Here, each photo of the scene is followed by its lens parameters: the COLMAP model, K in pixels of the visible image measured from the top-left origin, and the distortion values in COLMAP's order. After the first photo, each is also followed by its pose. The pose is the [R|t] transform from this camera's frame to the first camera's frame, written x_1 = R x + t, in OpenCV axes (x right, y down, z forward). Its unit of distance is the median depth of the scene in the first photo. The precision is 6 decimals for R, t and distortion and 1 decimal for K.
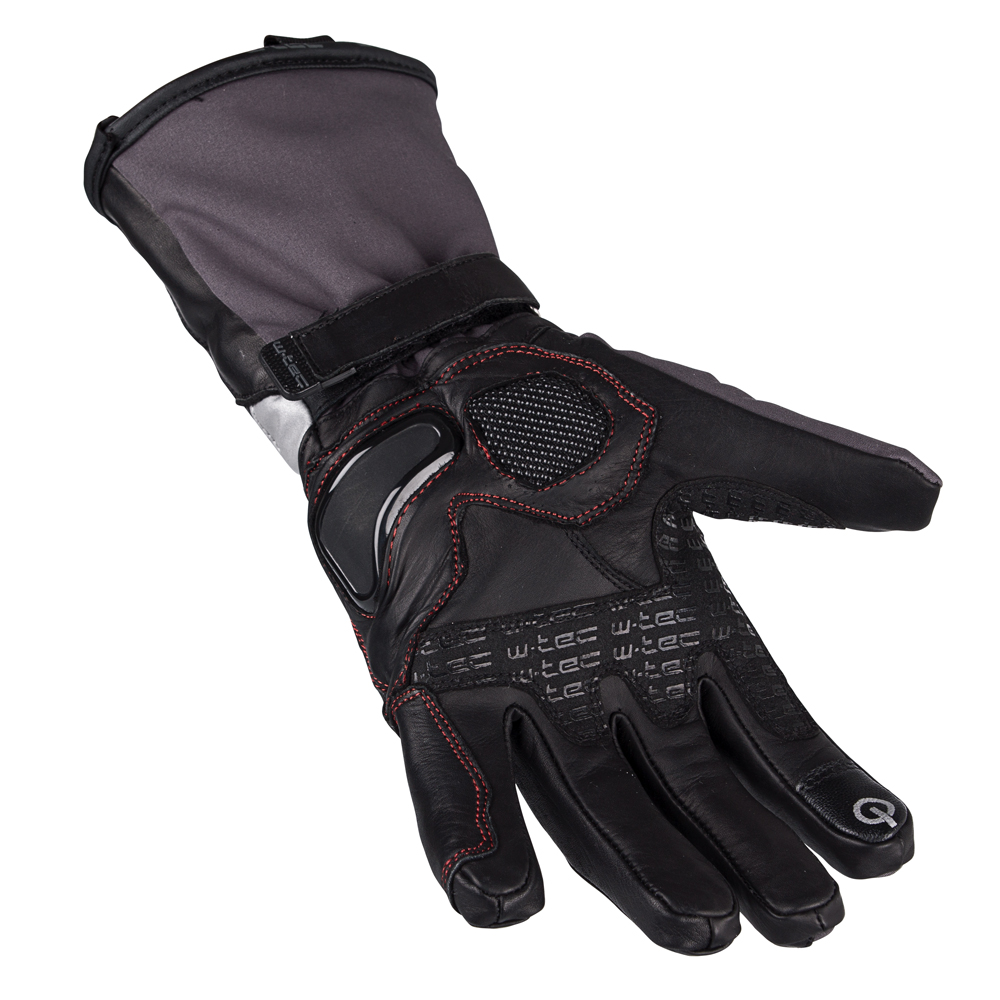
lens RADIAL K [[2026.3, 0, 500.0], [0, 2026.3, 500.0], [0, 0, 1]] dist [-0.008545, 0.041956]
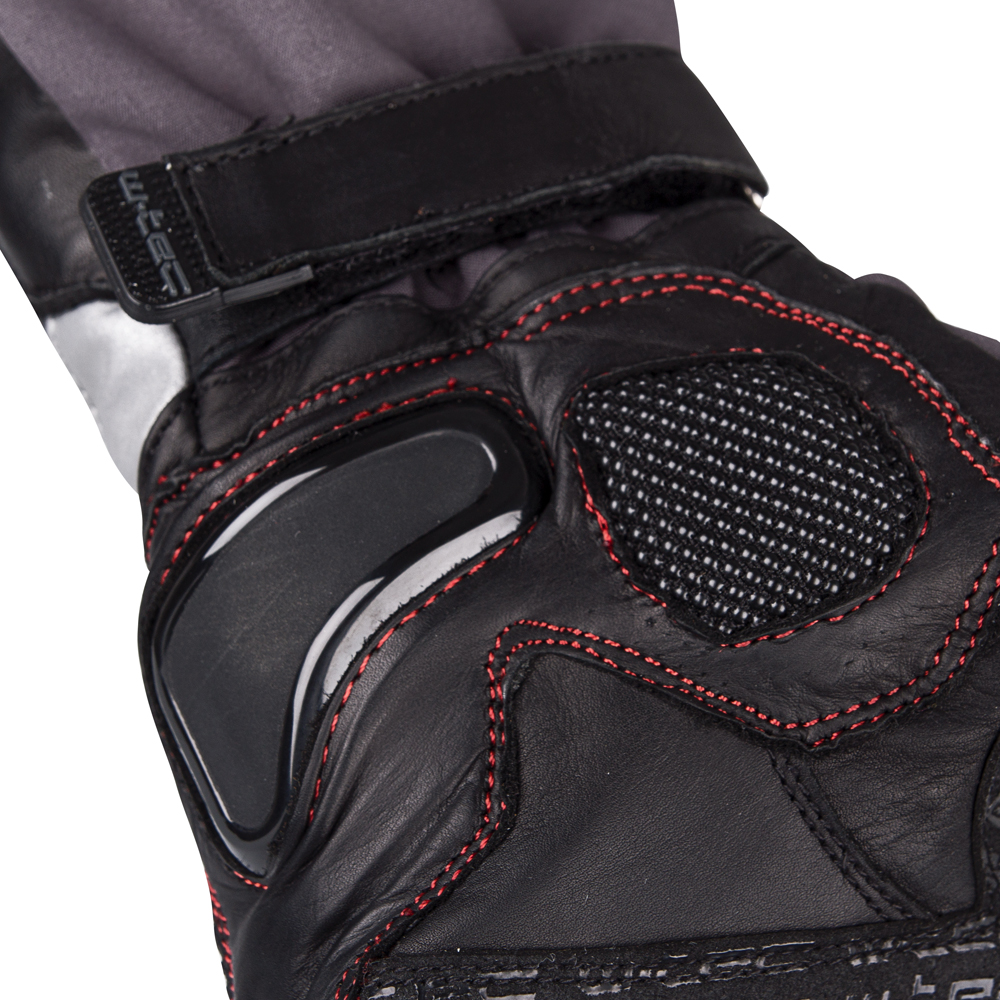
lens RADIAL K [[2379.3, 0, 567.9], [0, 2379.3, 499.5], [0, 0, 1]] dist [-0.008428, -0.044740]
pose [[0.986767, 0.154012, 0.050711, -0.038671], [-0.155092, 0.987735, 0.018069, -0.036568], [-0.047306, -0.025695, 0.998550, 0.531823]]
